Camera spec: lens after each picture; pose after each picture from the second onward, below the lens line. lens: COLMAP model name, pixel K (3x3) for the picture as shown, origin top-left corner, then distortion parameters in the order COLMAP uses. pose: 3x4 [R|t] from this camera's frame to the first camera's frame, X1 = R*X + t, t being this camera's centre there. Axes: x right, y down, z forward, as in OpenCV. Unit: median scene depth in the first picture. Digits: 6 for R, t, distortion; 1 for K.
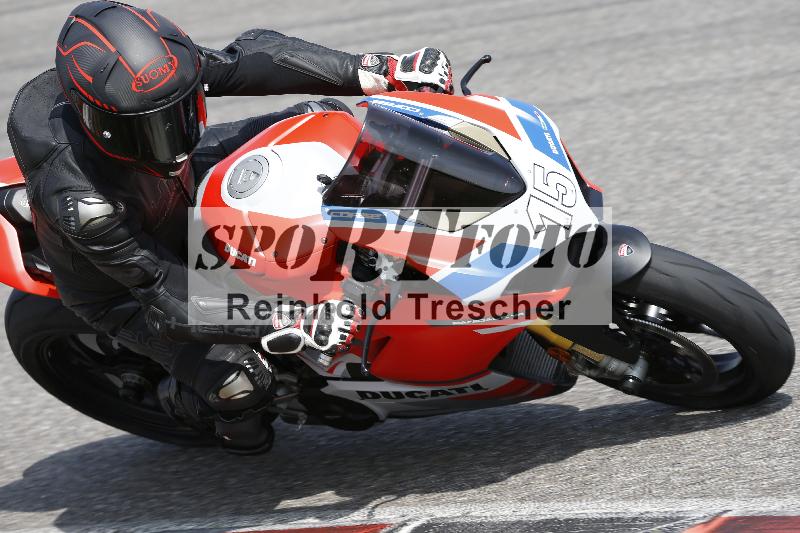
lens RADIAL K [[4689.7, 0, 401.8], [0, 4689.7, 267.4], [0, 0, 1]] dist [1.759148, 0.000000]
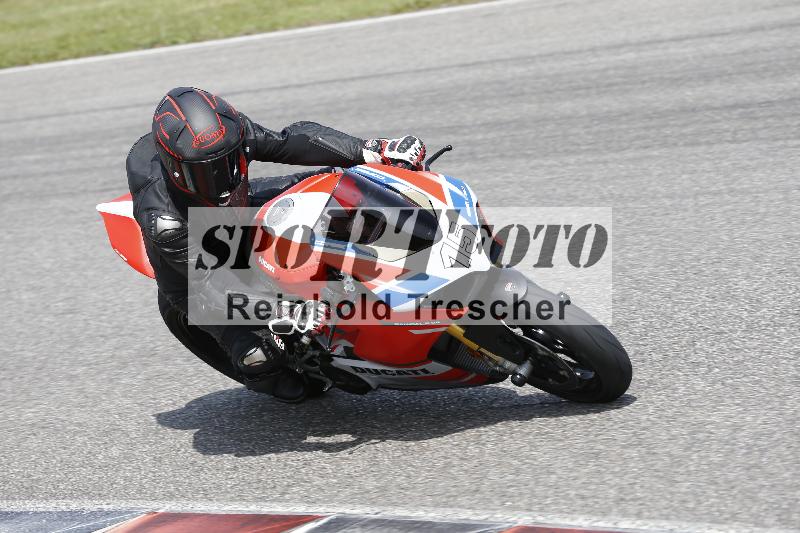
lens RADIAL K [[4689.7, 0, 401.7], [0, 4689.7, 270.3], [0, 0, 1]] dist [1.759148, 0.000000]
pose [[0.977354, 0.100216, -0.186377, 0.282474], [-0.102054, 0.994779, -0.000267, -0.004661], [0.185377, 0.019282, 0.982478, -0.443058]]
